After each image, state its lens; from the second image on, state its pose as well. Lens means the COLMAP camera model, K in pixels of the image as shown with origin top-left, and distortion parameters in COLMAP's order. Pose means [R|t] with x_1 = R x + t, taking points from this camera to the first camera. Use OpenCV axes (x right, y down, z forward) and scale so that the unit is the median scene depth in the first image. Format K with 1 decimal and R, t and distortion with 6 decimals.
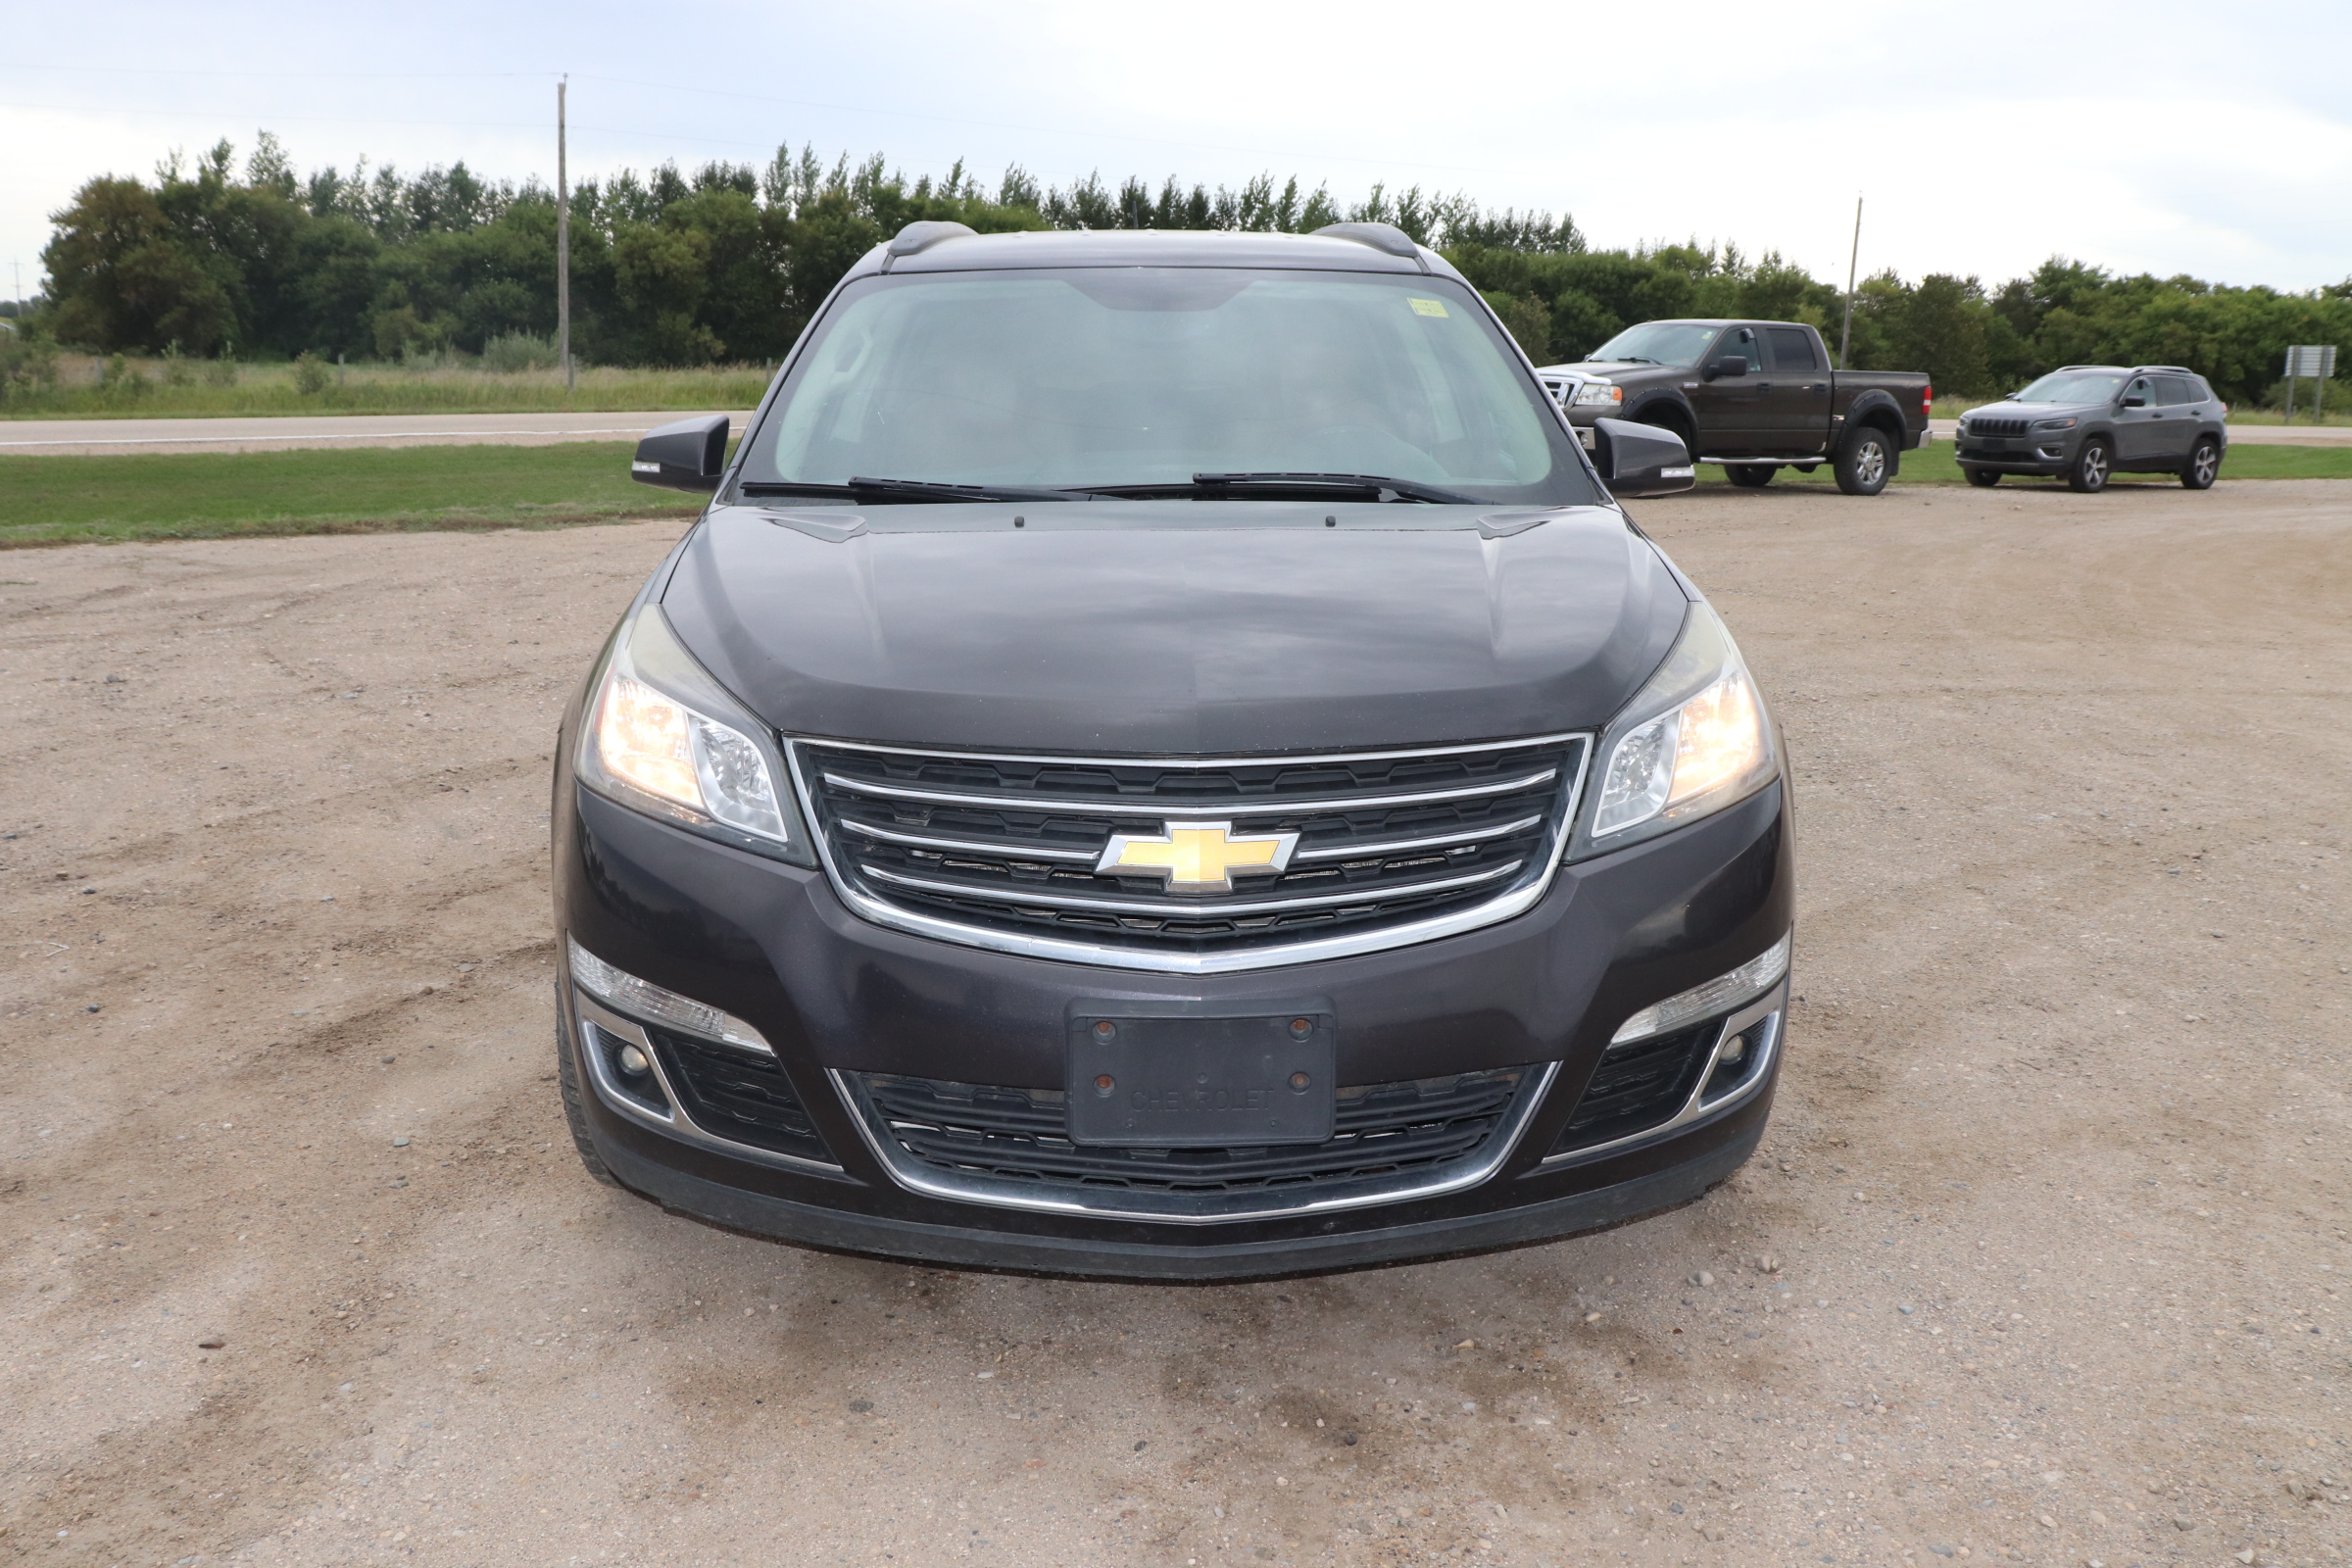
lens RADIAL K [[1913.1, 0, 1177.2], [0, 1913.1, 769.9], [0, 0, 1]] dist [-0.162121, 0.138100]
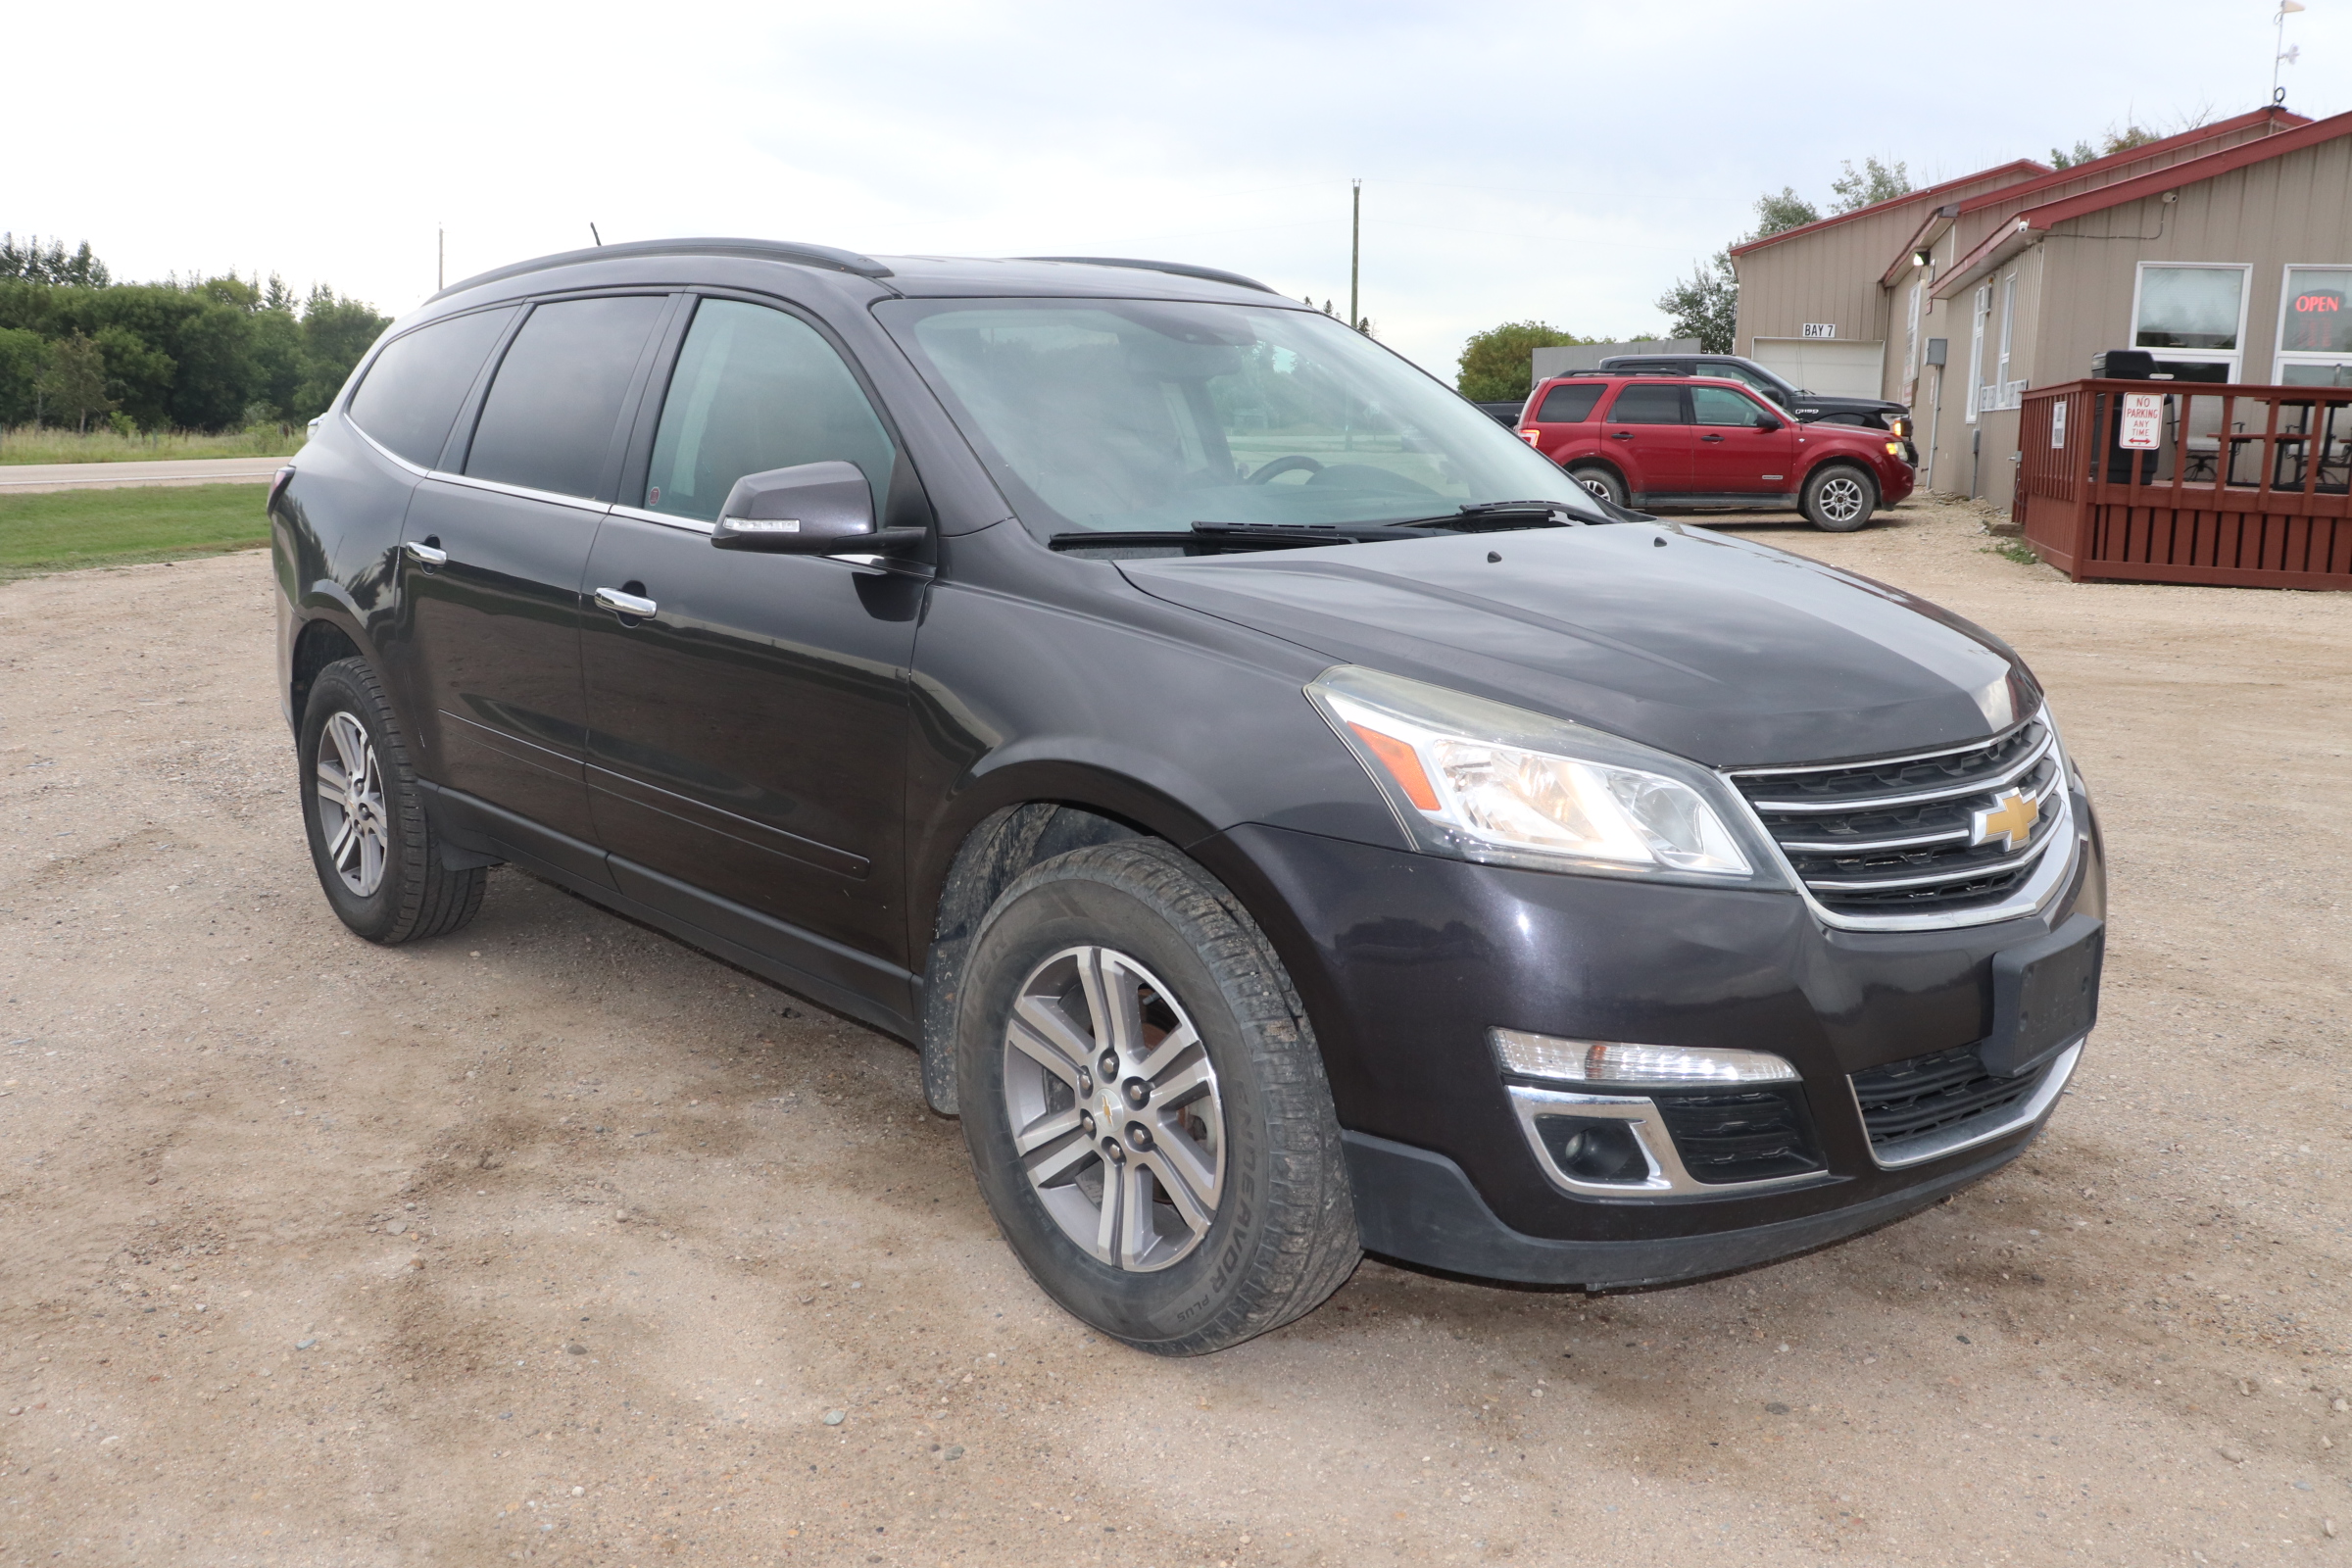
lens RADIAL K [[1913.1, 0, 1177.2], [0, 1913.1, 769.9], [0, 0, 1]] dist [-0.162121, 0.138100]
pose [[0.745516, -0.130752, 0.653537, -0.716982], [0.141541, 0.989261, 0.036457, -0.064196], [-0.651285, 0.065323, 0.756016, 0.288274]]
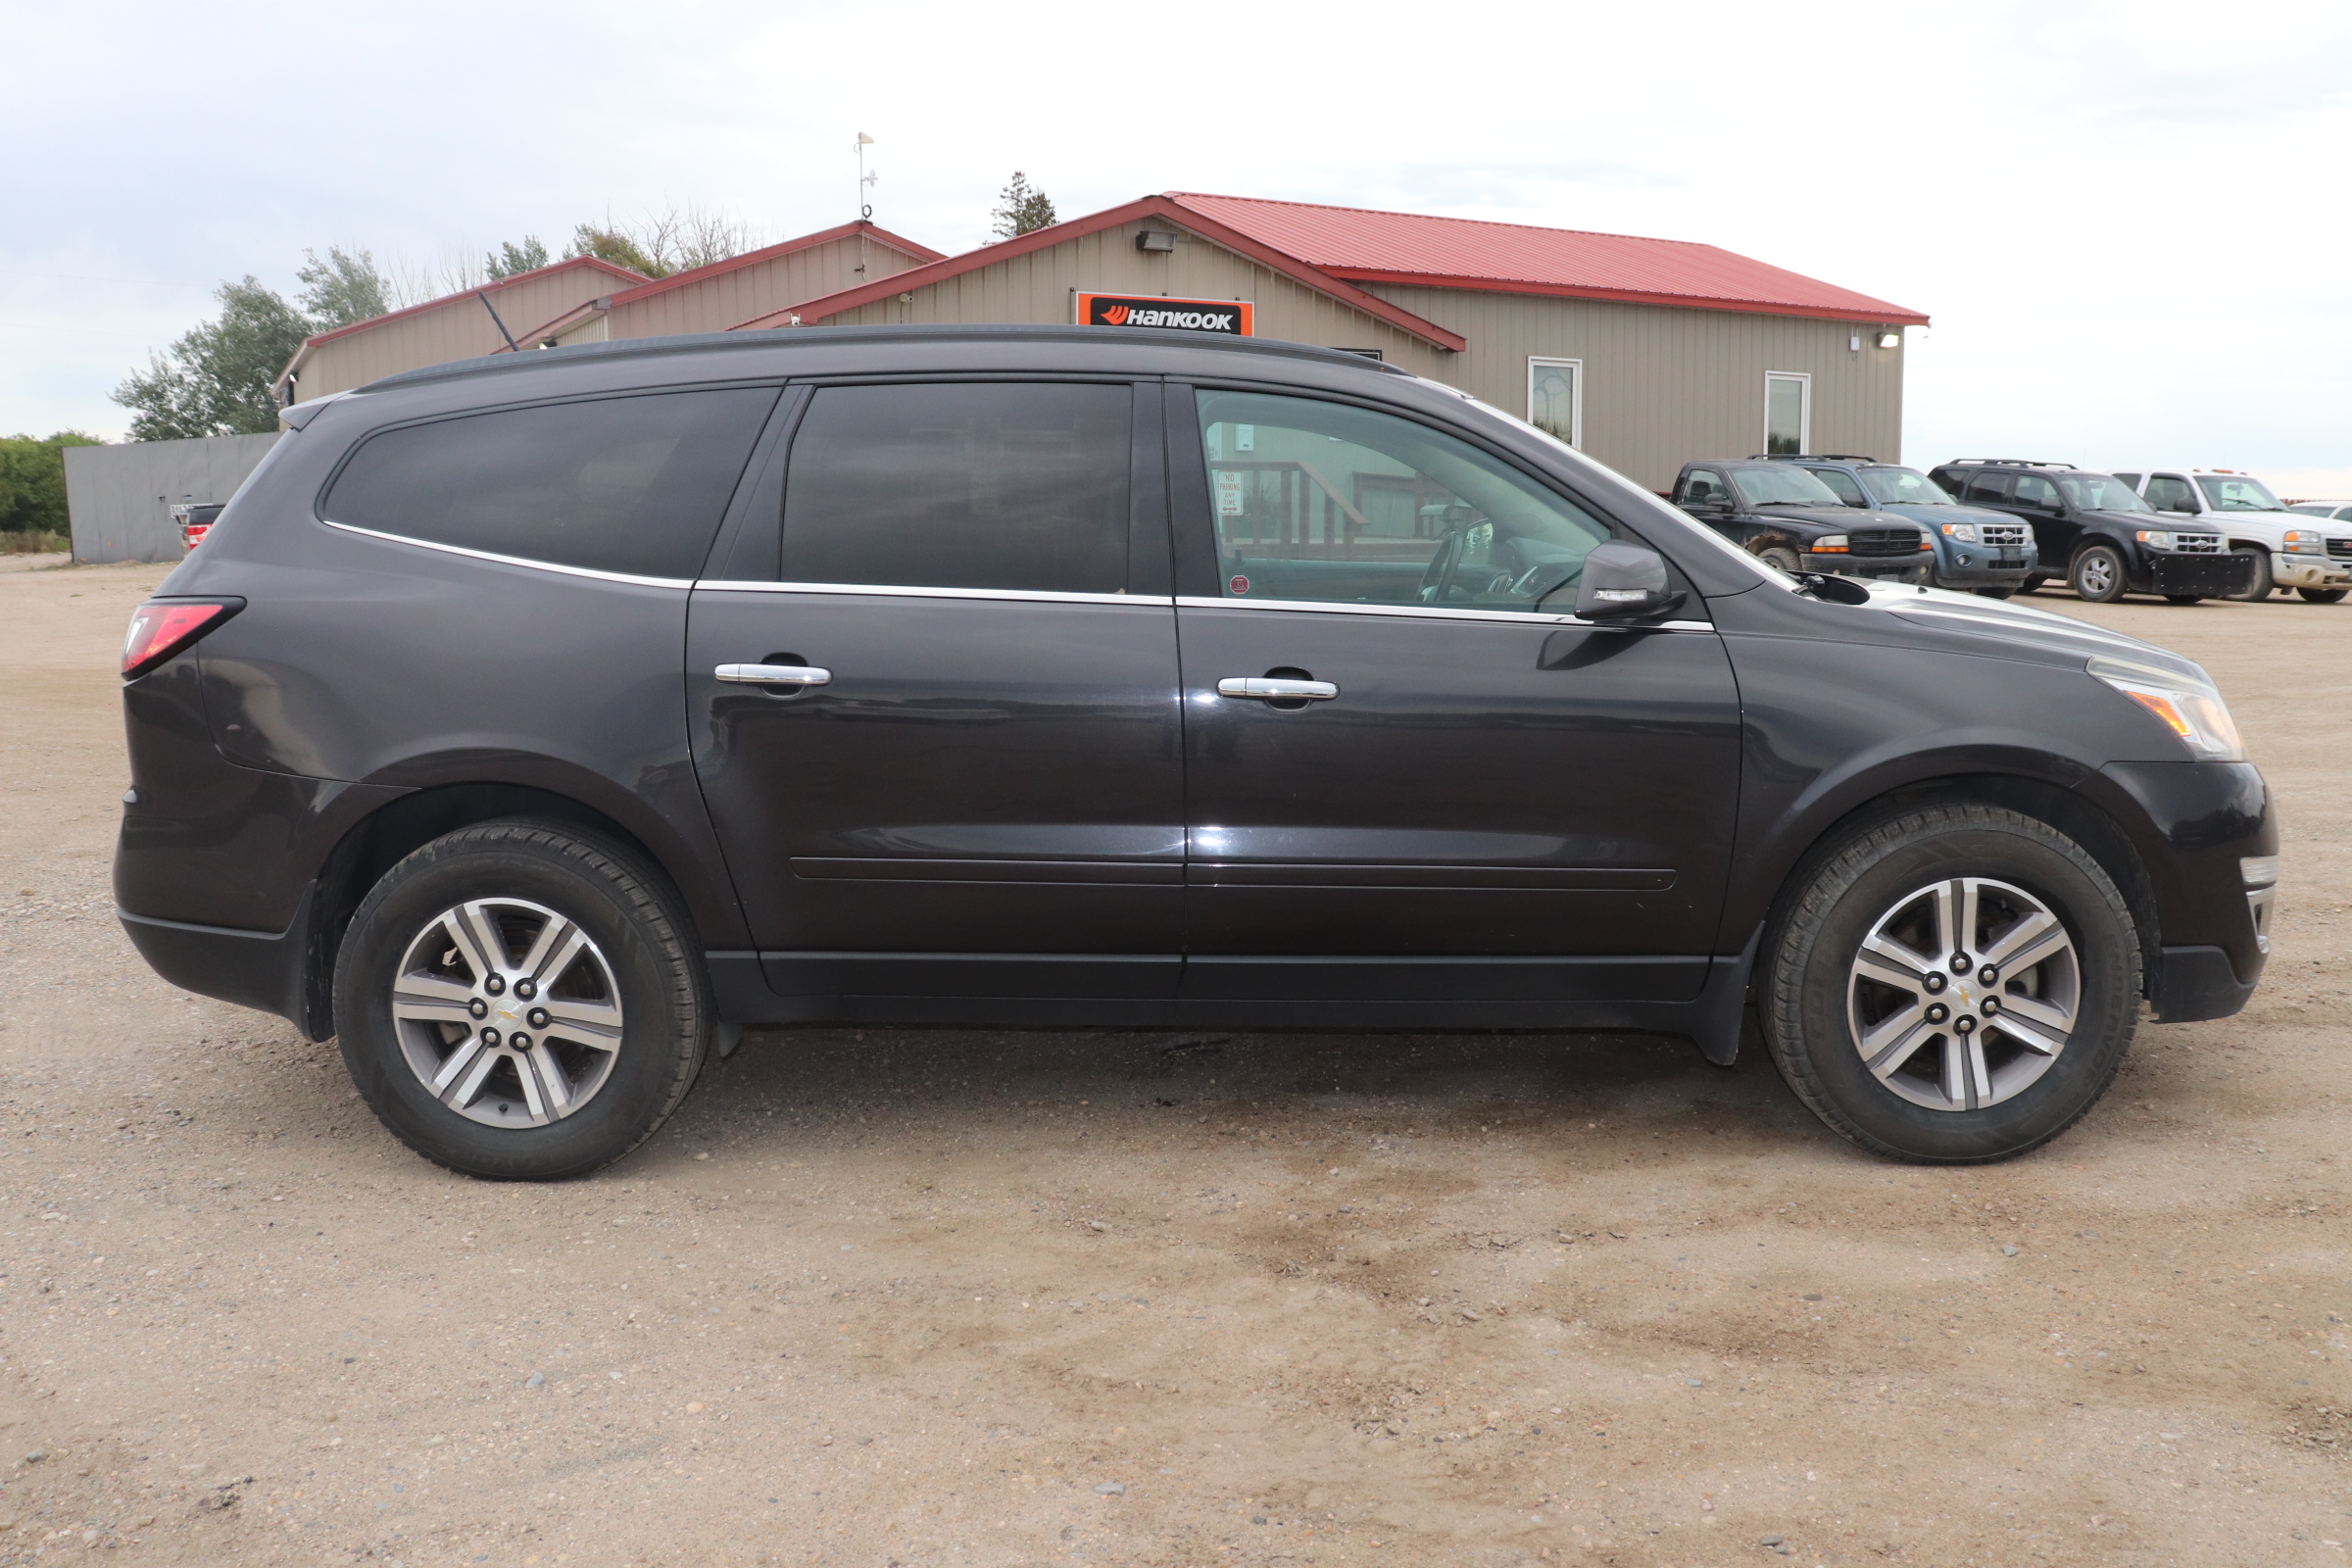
lens RADIAL K [[1913.1, 0, 1177.2], [0, 1913.1, 769.9], [0, 0, 1]] dist [-0.162121, 0.138100]
pose [[0.056967, -0.157558, 0.985865, -1.281343], [0.225651, 0.963948, 0.141016, -0.270582], [-0.972541, 0.214428, 0.090466, 1.195123]]
